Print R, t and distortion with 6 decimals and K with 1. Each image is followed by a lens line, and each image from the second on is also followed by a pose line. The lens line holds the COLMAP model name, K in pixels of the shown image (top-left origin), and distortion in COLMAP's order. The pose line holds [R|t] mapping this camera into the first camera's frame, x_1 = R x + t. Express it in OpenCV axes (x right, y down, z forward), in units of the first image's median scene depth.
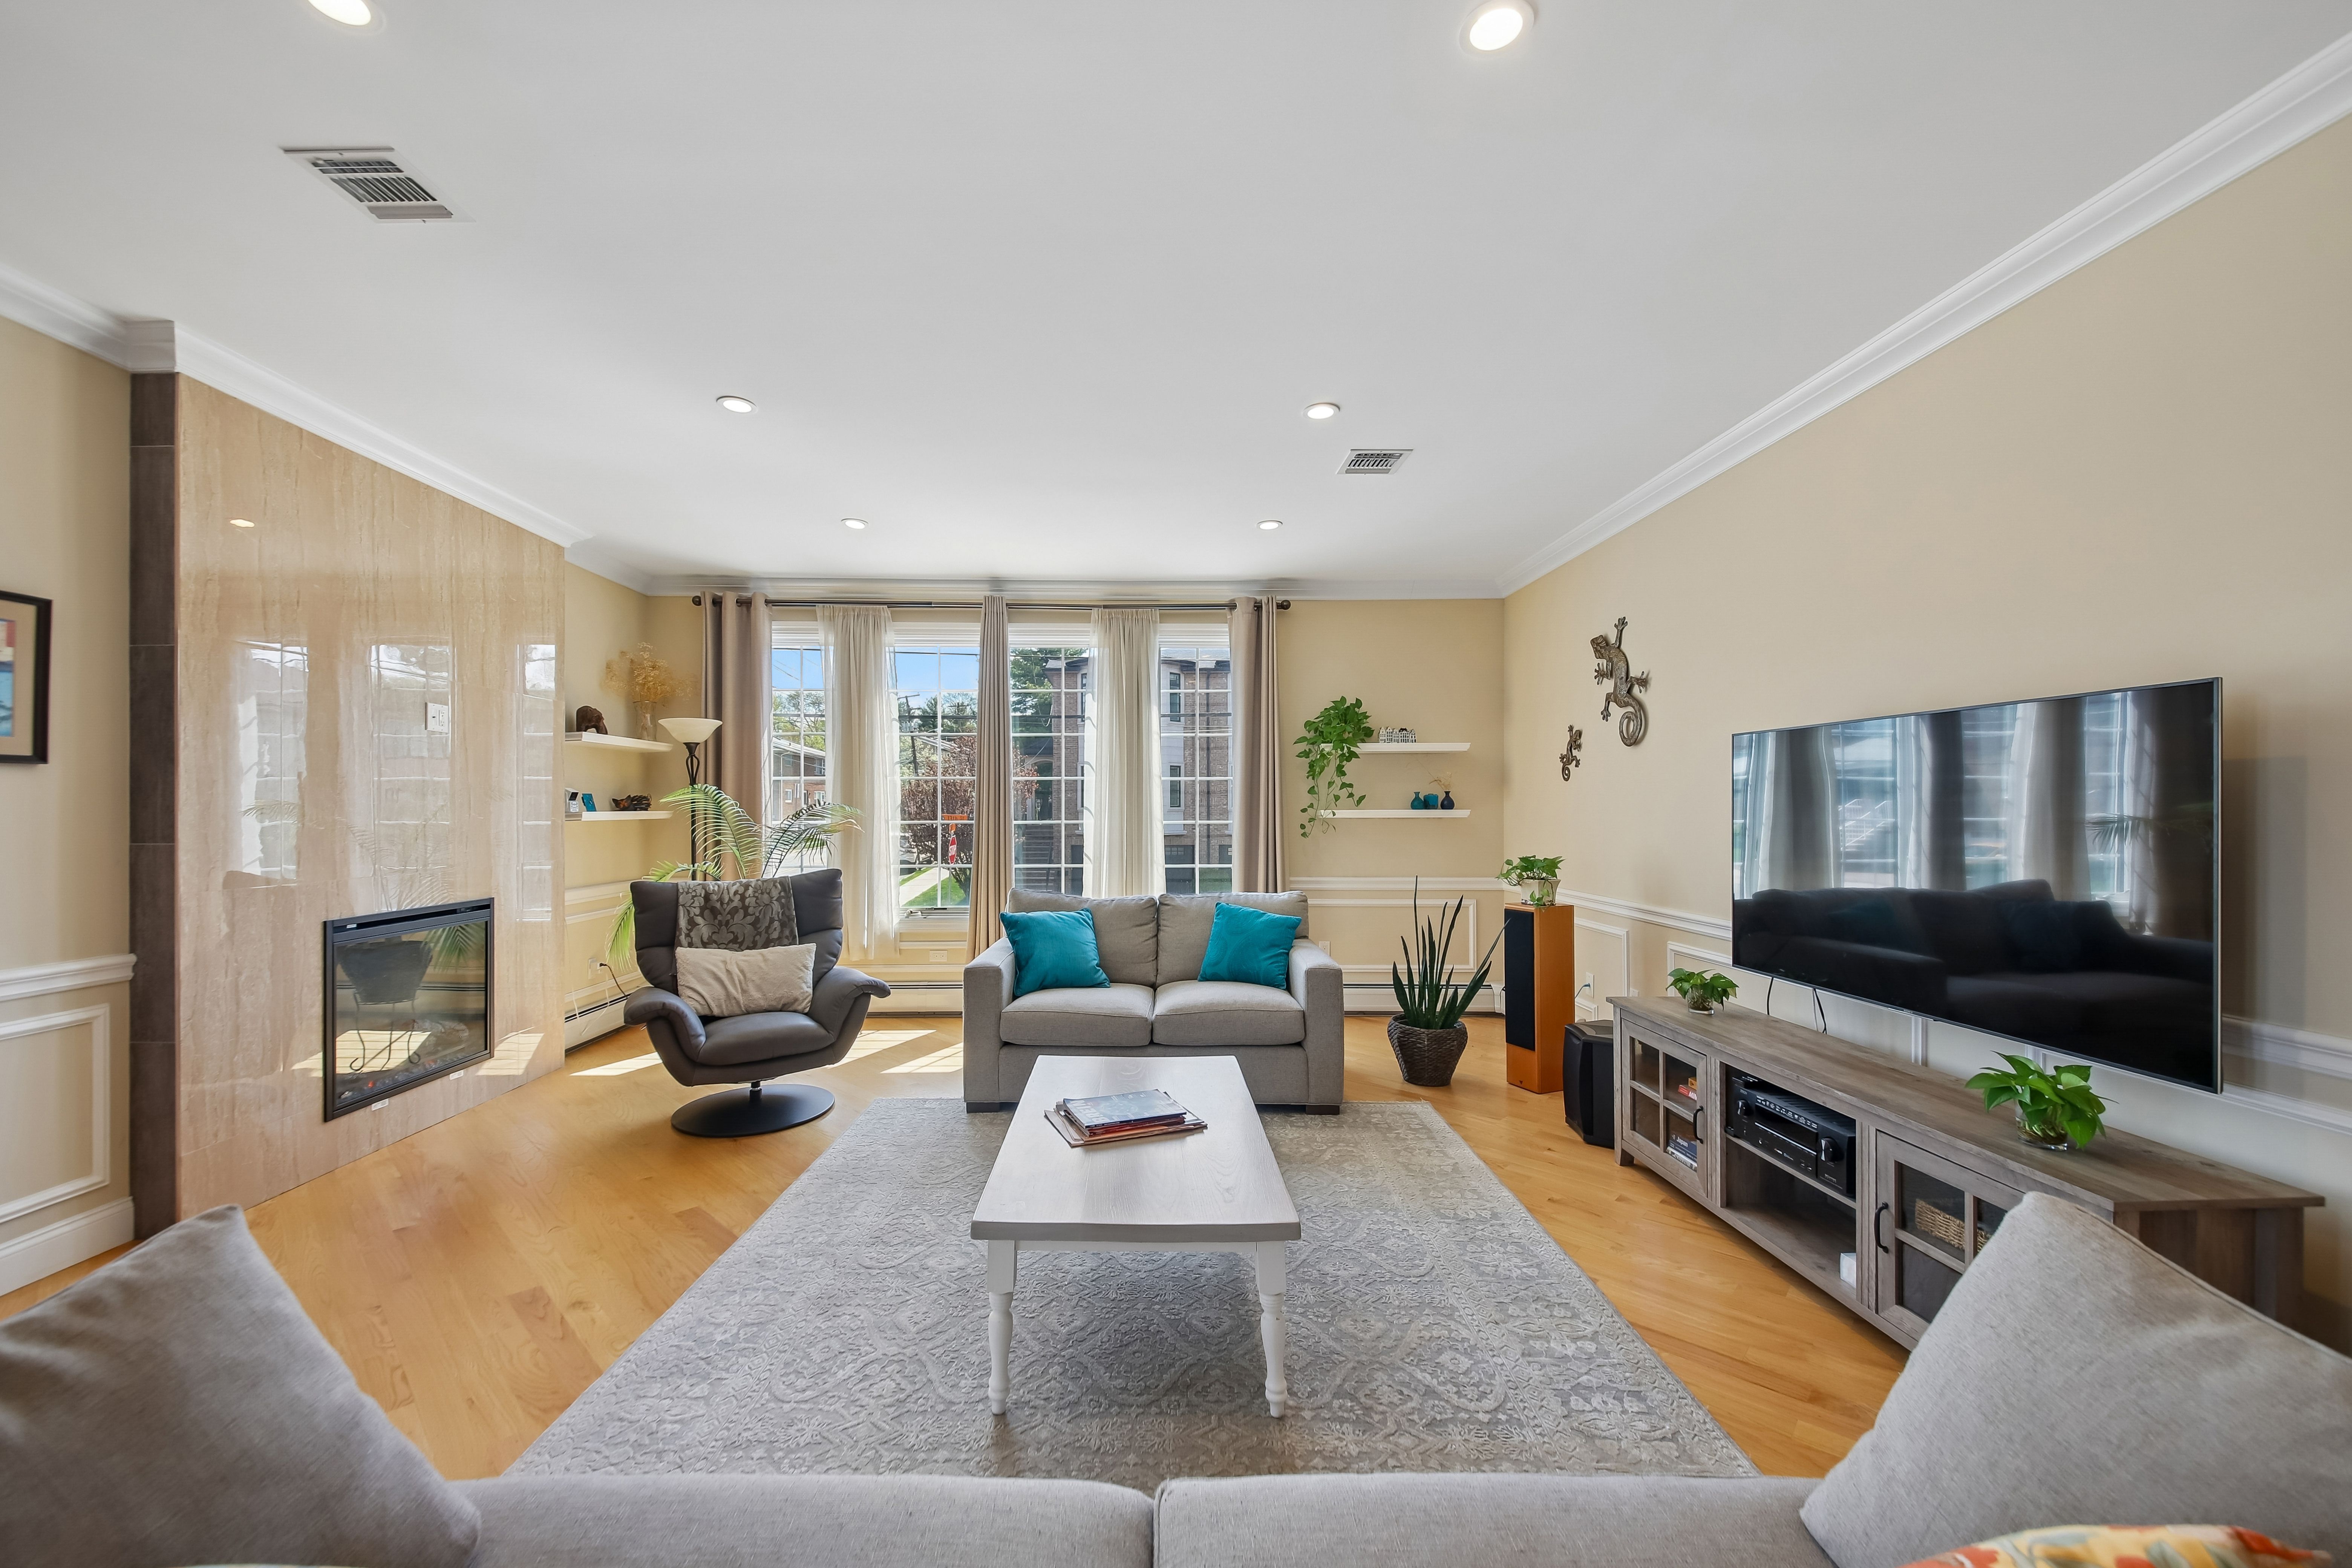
lens RADIAL K [[902.9, 0, 1148.0], [0, 902.9, 803.1], [0, 0, 1]] dist [0.027951, -0.020052]
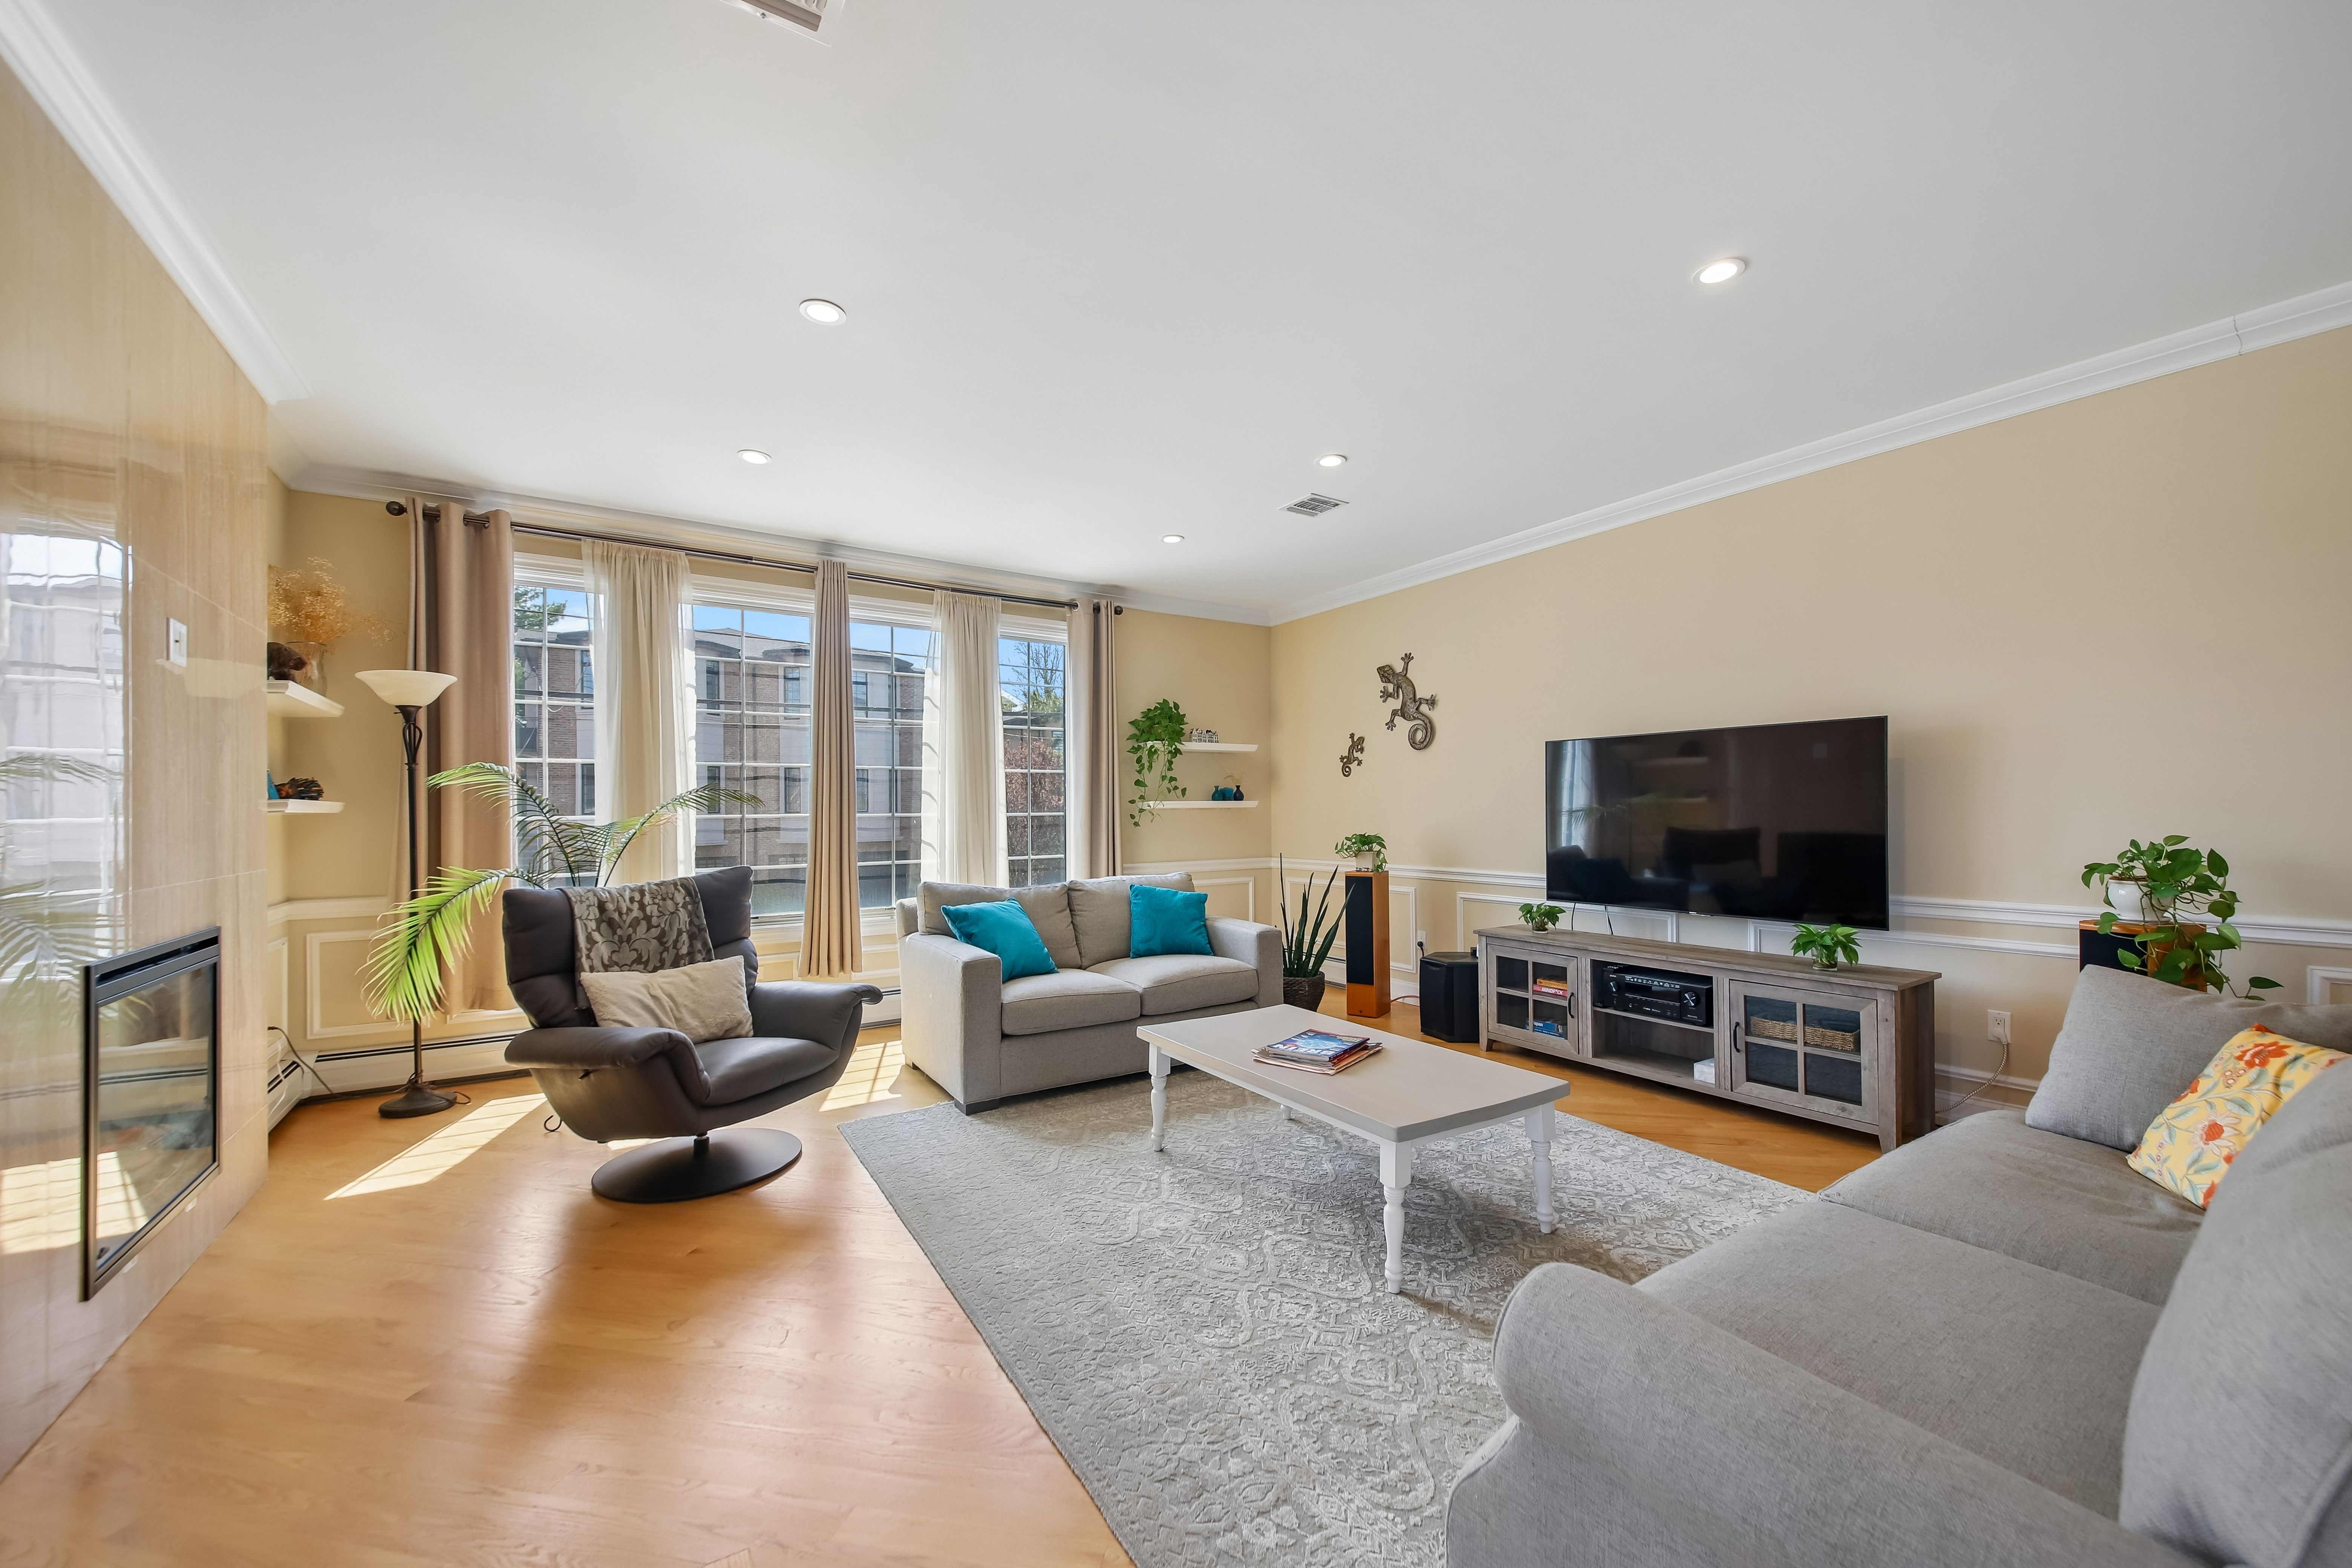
lens RADIAL K [[893.4, 0, 1195.1], [0, 893.4, 803.9], [0, 0, 1]] dist [0.047185, -0.039633]
pose [[0.836775, -0.001594, 0.547545, -0.468515], [0.005356, 0.999972, -0.005273, 0.022400], [-0.547521, 0.007345, 0.836759, 0.079181]]
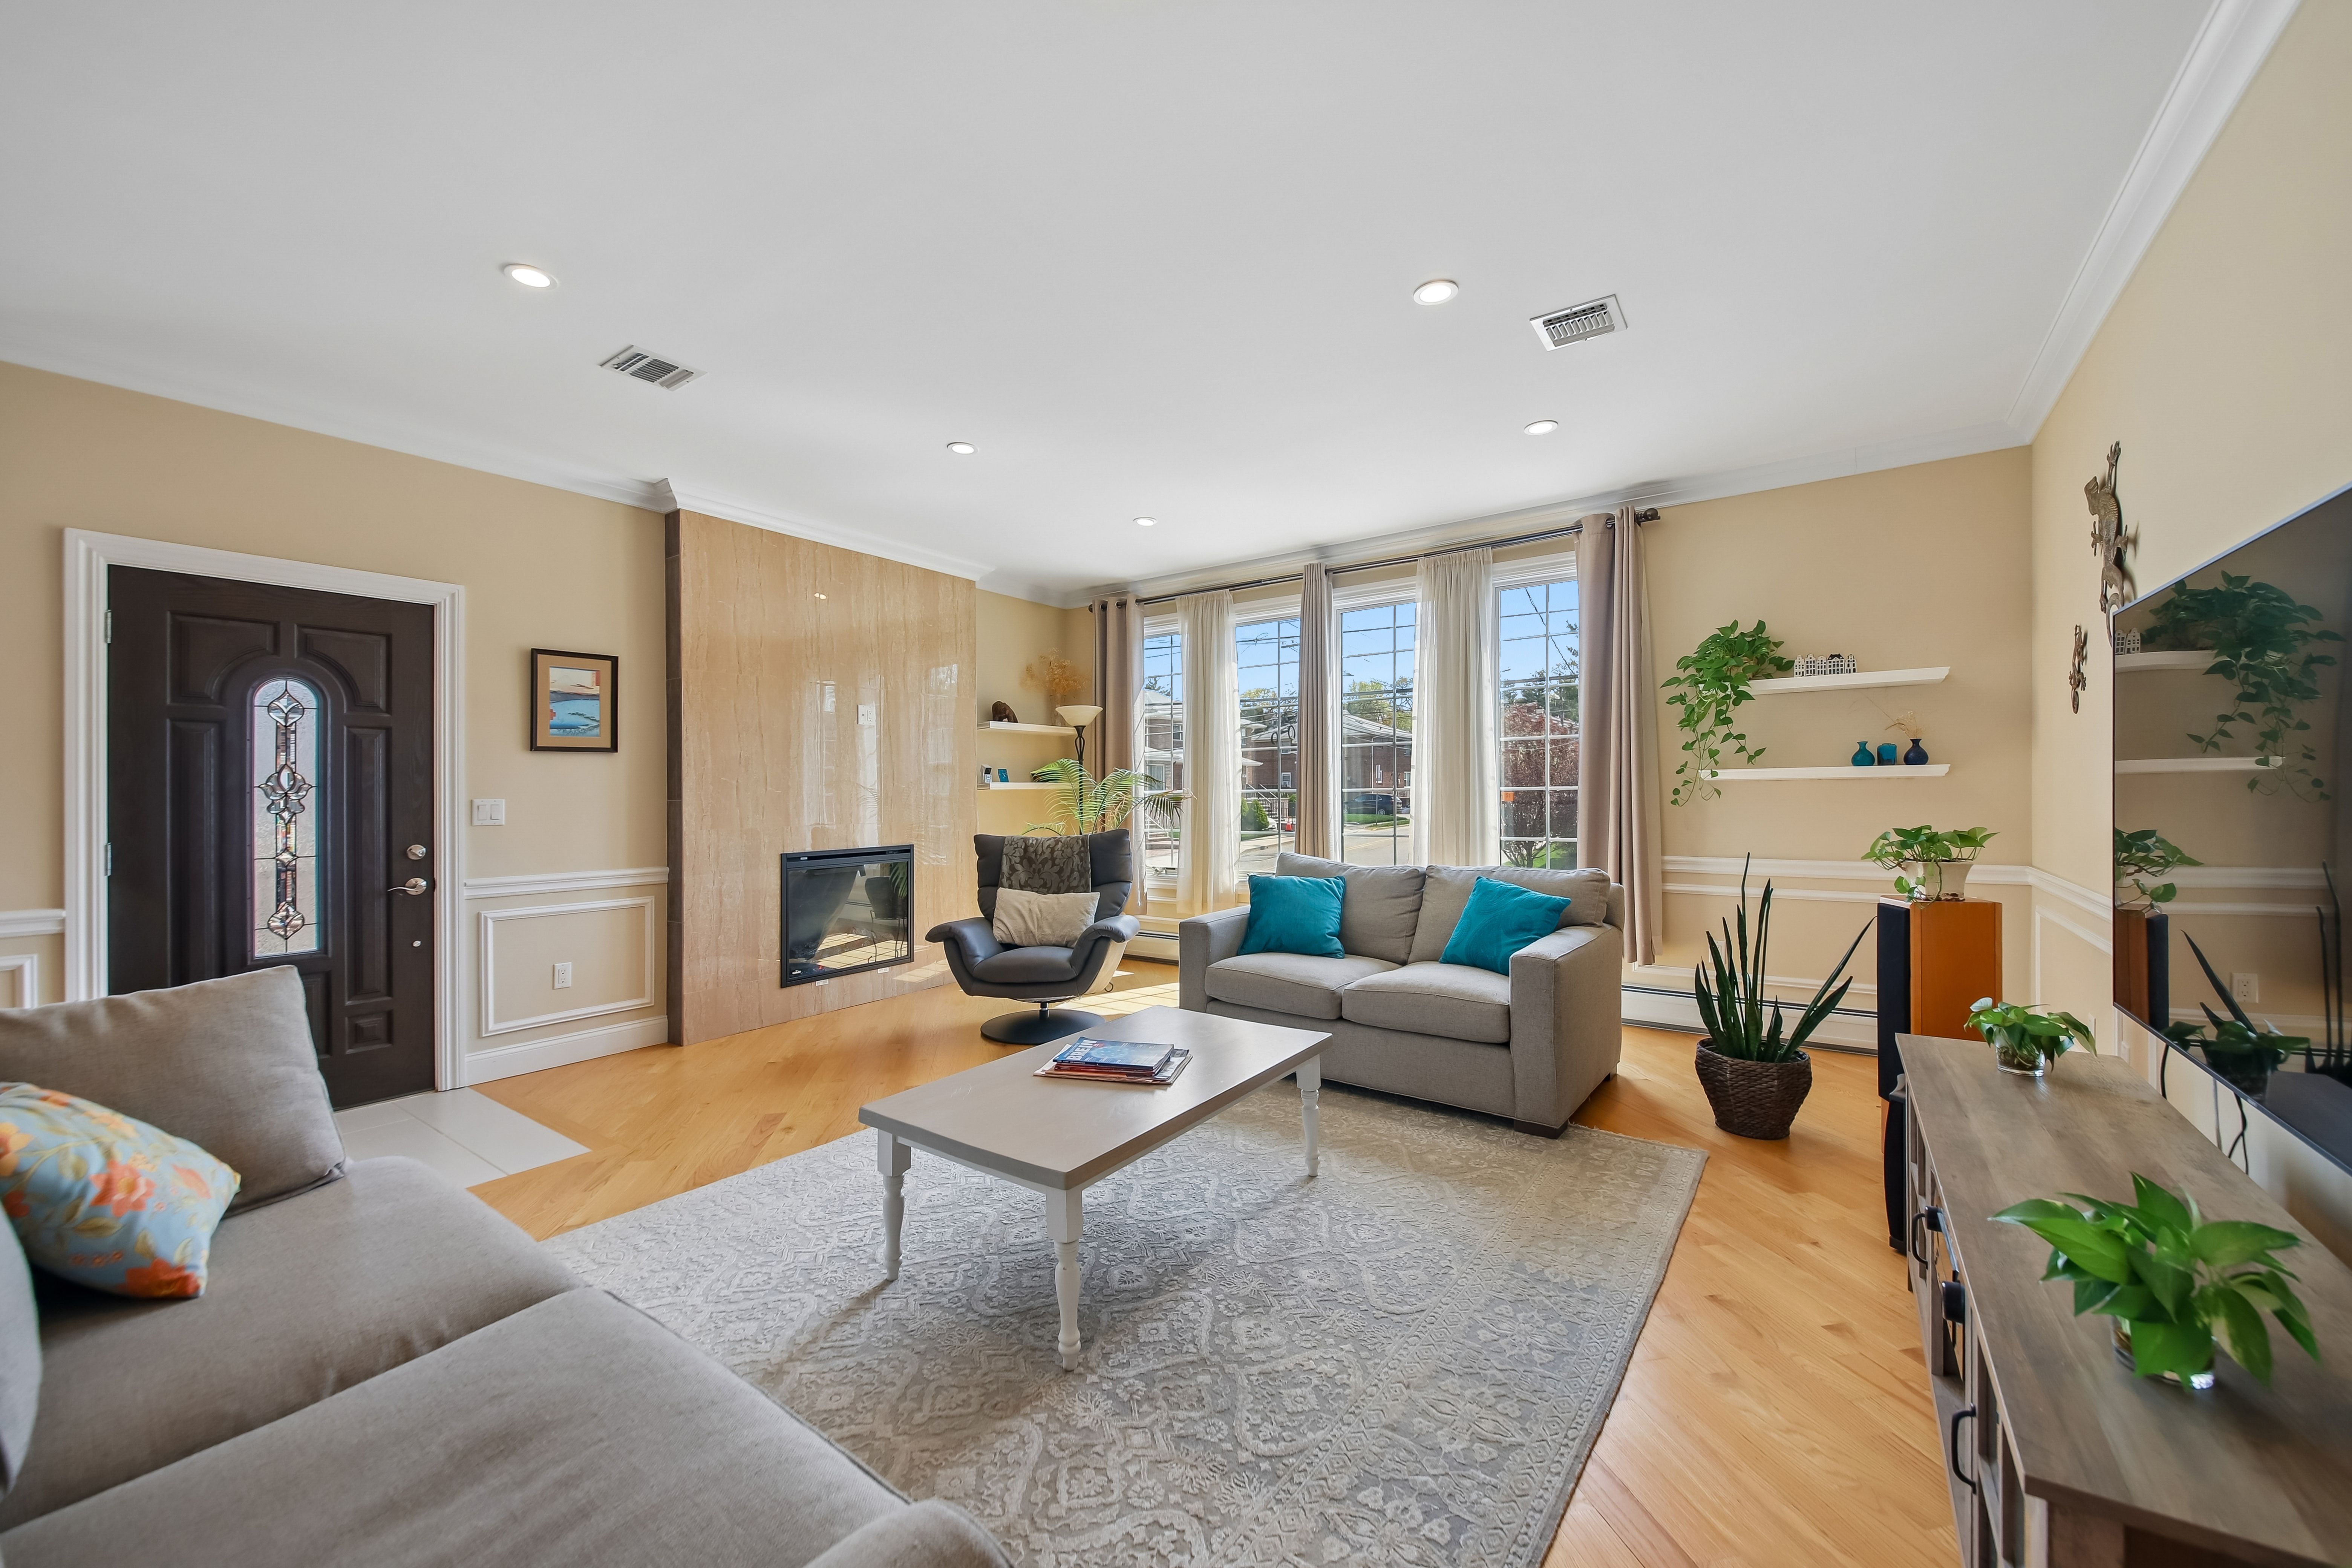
lens RADIAL K [[901.4, 0, 1179.0], [0, 901.4, 783.0], [0, 0, 1]] dist [0.048015, -0.030004]
pose [[0.807761, -0.014553, -0.589330, 0.384442], [0.013800, 0.999888, -0.005777, 0.022883], [0.589348, -0.003467, 0.807872, 0.129389]]
